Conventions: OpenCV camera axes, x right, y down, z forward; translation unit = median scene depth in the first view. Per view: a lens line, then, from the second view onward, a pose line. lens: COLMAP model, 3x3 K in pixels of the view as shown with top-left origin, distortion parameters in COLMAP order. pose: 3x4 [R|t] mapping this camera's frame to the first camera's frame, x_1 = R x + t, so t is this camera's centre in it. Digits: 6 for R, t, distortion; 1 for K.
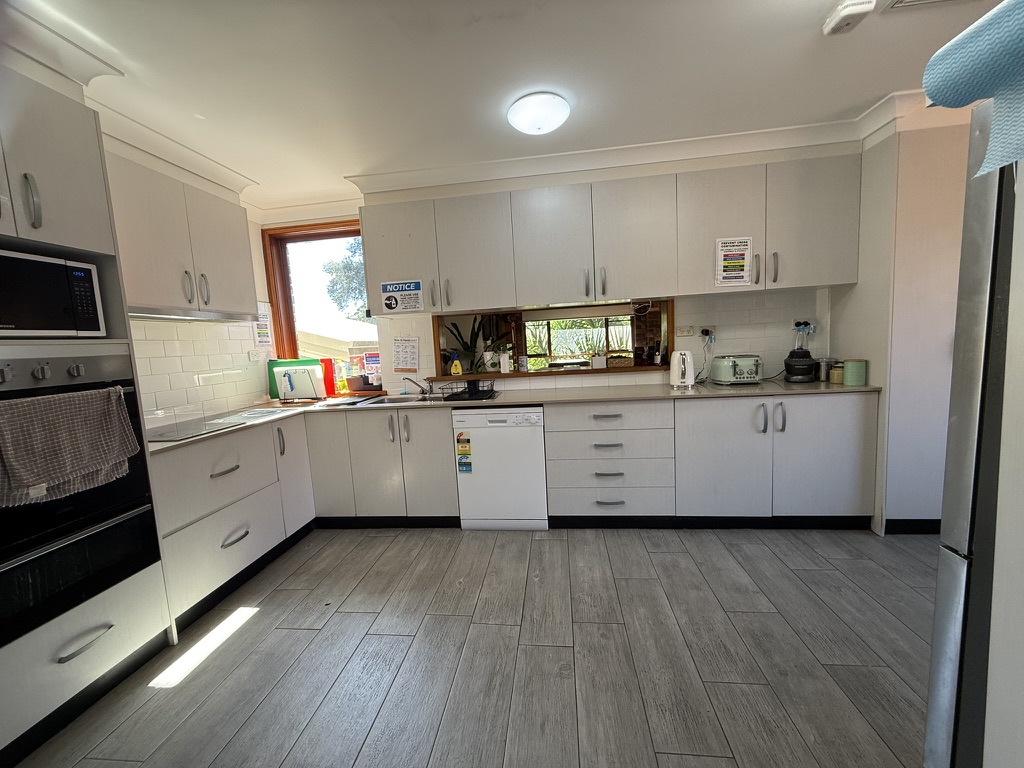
lens RADIAL K [[407.3, 0, 508.1], [0, 407.3, 384.6], [0, 0, 1]] dist [0.001870, 0.000313]
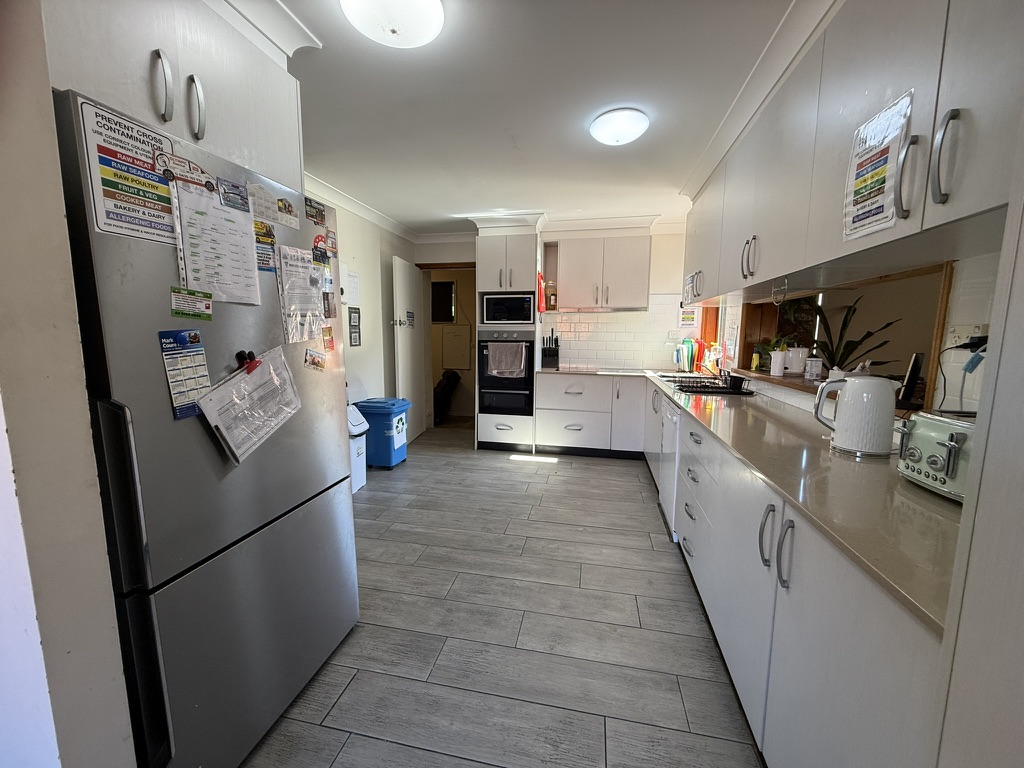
lens RADIAL K [[407.3, 0, 508.7], [0, 407.3, 385.1], [0, 0, 1]] dist [0.001870, 0.000313]
pose [[-0.087409, 0.181491, -0.979500, 1.307315], [-0.104387, 0.976182, 0.190191, -0.170464], [0.990688, 0.118871, -0.066382, 0.875844]]
